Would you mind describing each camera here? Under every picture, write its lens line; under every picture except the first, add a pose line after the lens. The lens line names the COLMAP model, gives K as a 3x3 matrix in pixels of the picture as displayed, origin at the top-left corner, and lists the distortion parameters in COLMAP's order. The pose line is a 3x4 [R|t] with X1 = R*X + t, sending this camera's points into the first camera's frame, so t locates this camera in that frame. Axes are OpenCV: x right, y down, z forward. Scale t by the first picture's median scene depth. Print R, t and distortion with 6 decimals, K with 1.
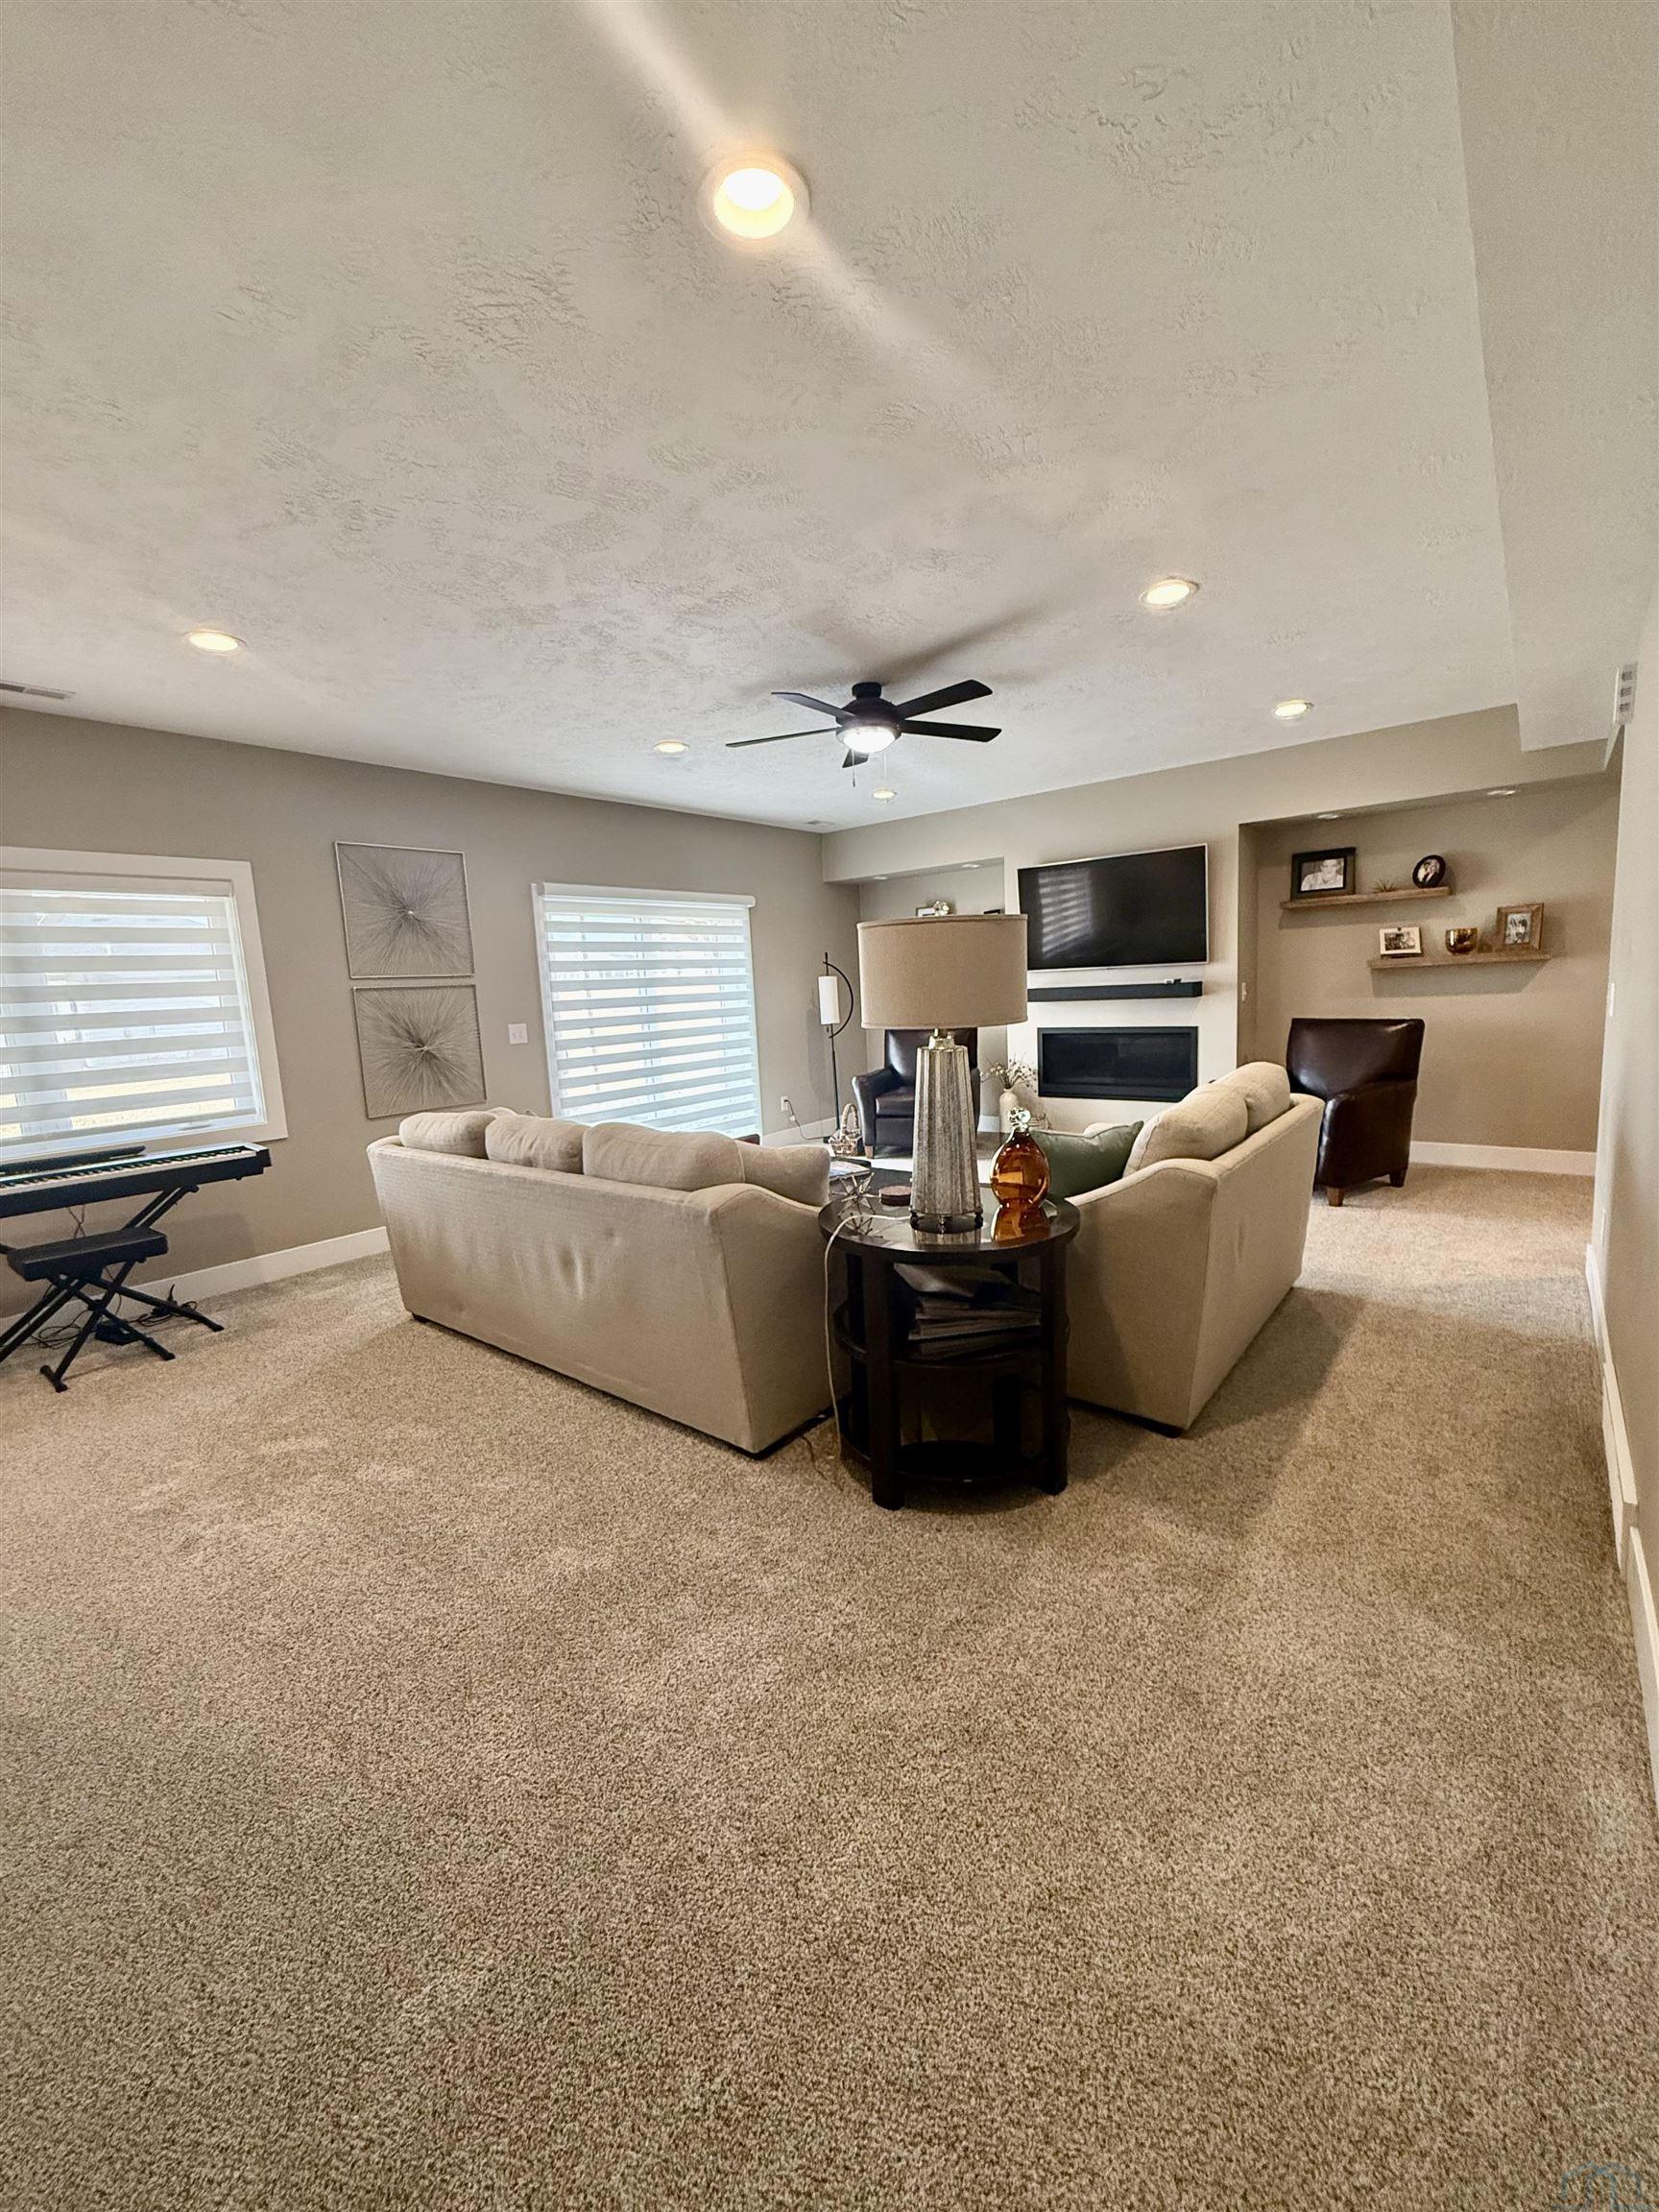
lens RADIAL K [[885.2, 0, 829.5], [0, 885.2, 1106.0], [0, 0, 1]] dist [0.001675, 0.000015]
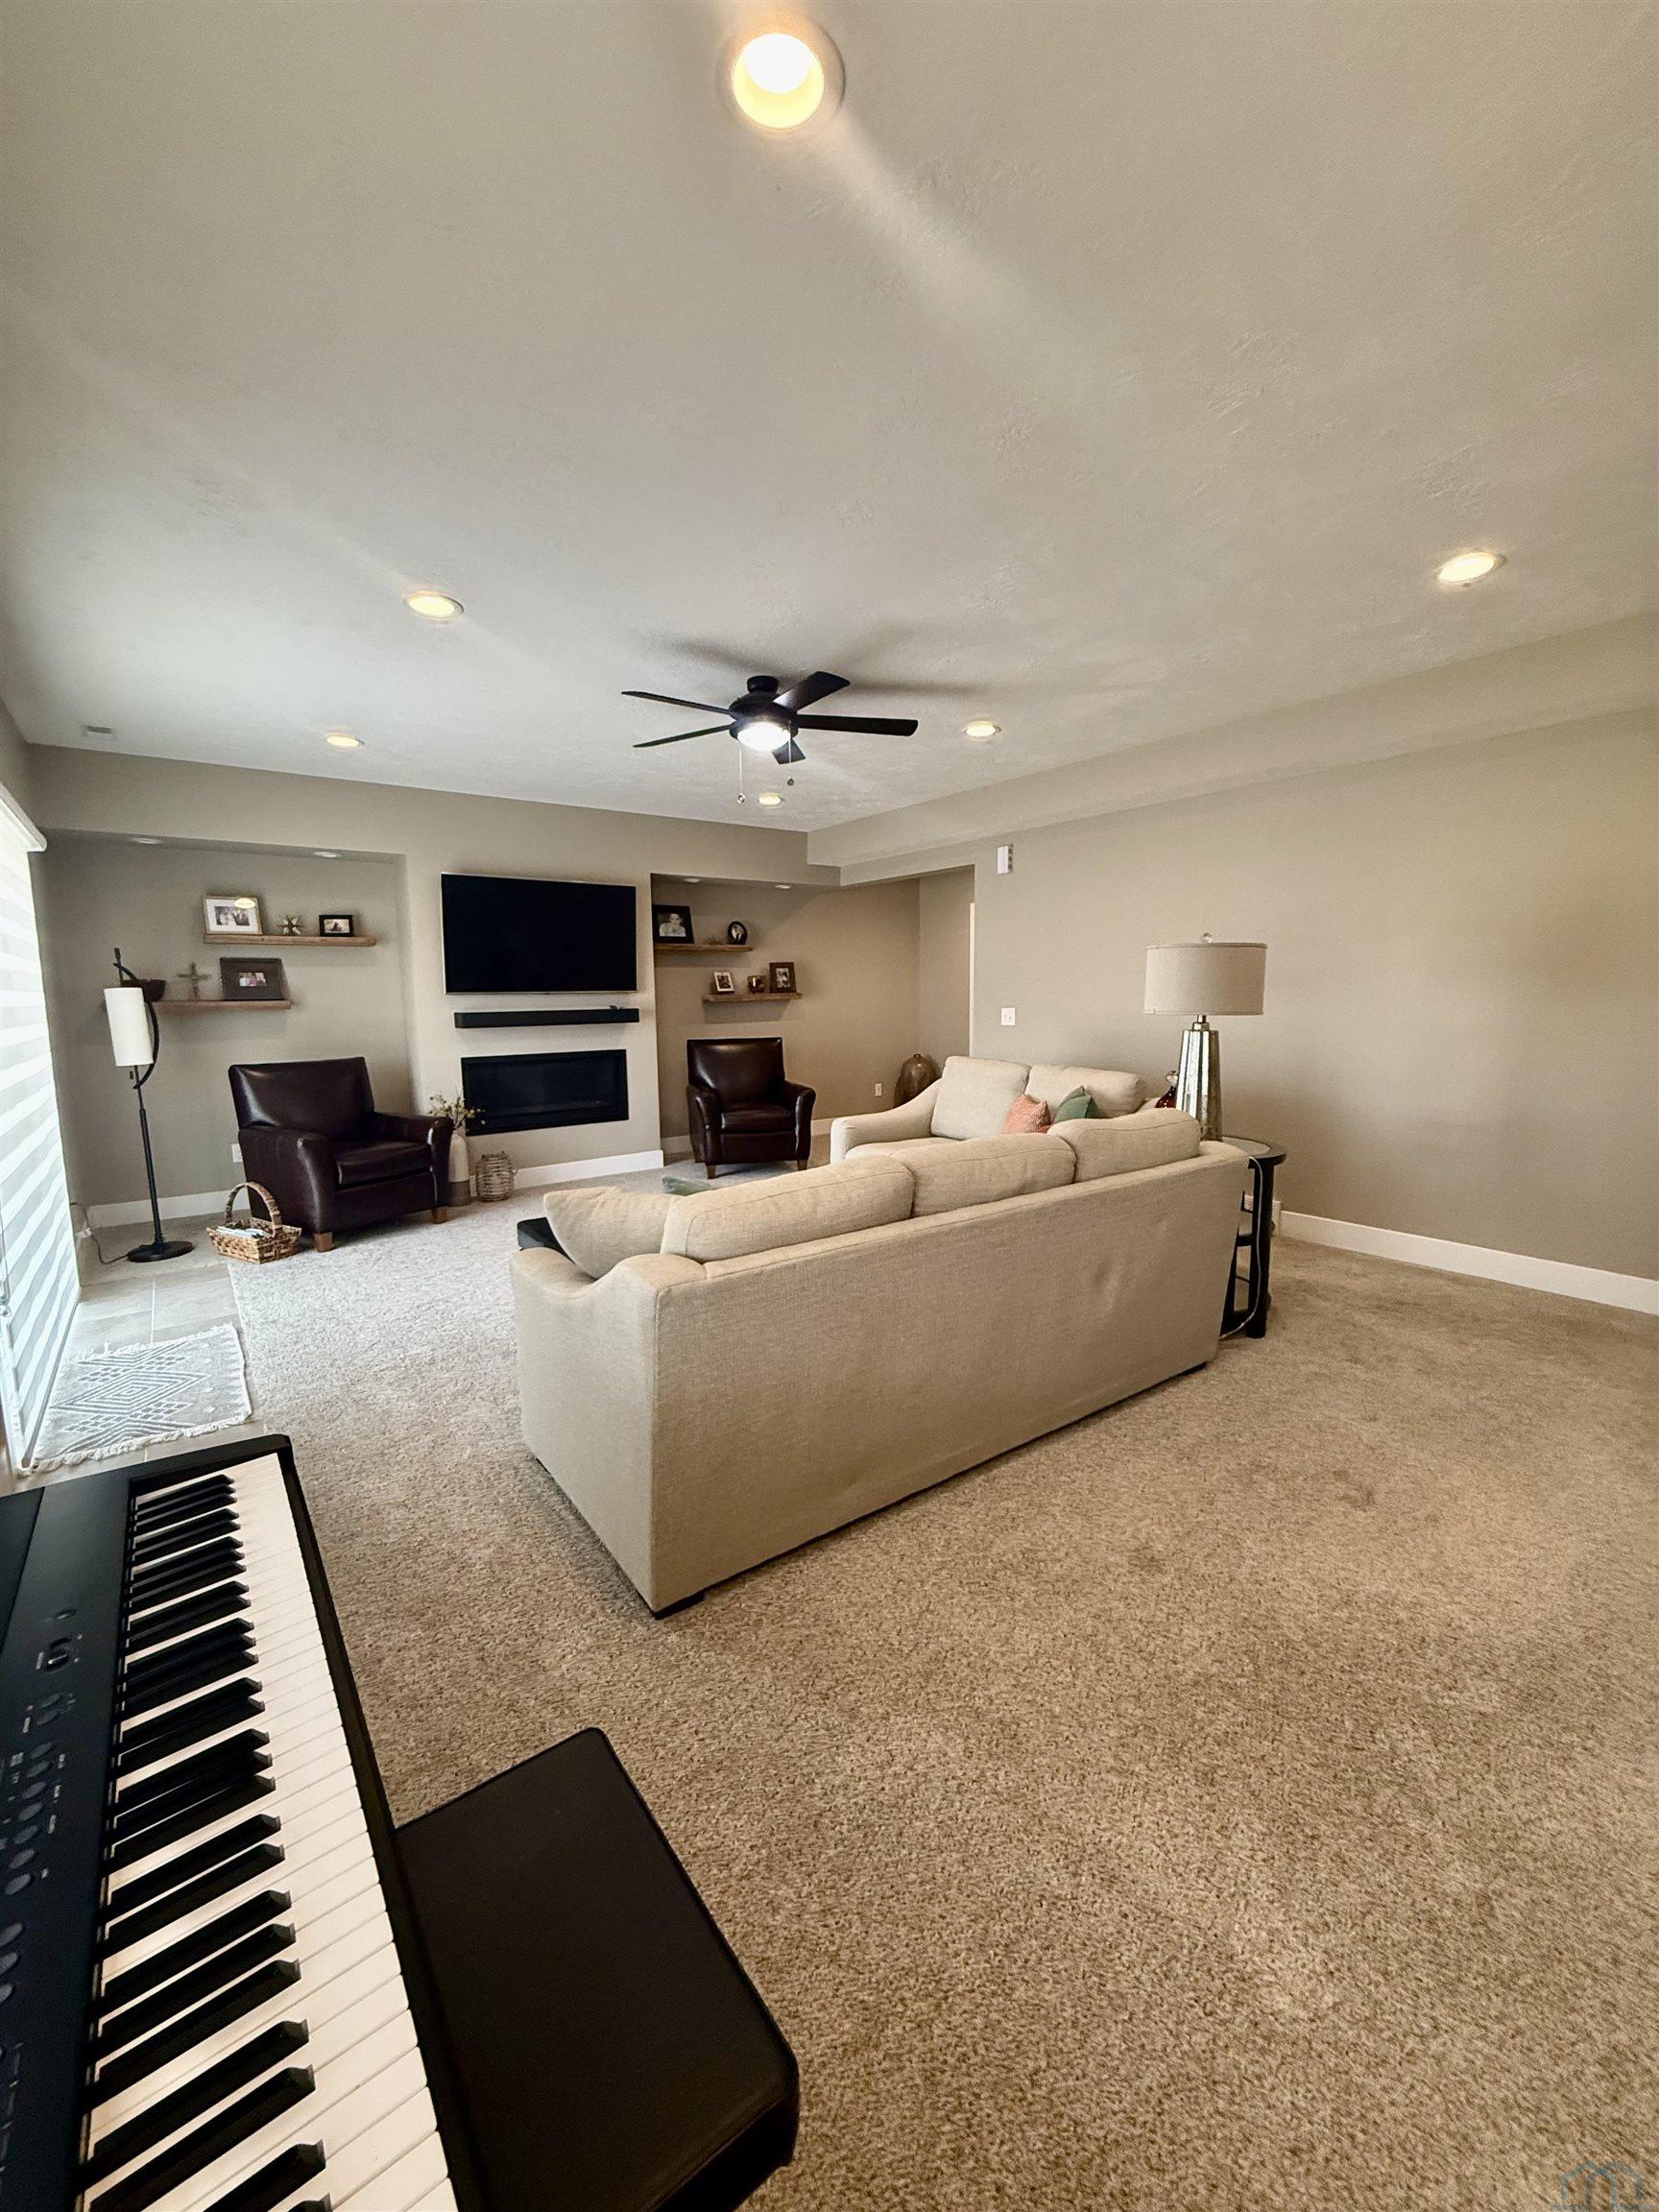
lens RADIAL K [[885.2, 0, 829.5], [0, 885.2, 1106.0], [0, 0, 1]] dist [0.001675, 0.000015]
pose [[0.249917, -0.077080, 0.965194, -0.629294], [0.135071, 0.989855, 0.044076, -0.037240], [-0.958800, 0.119355, 0.257793, 0.522401]]
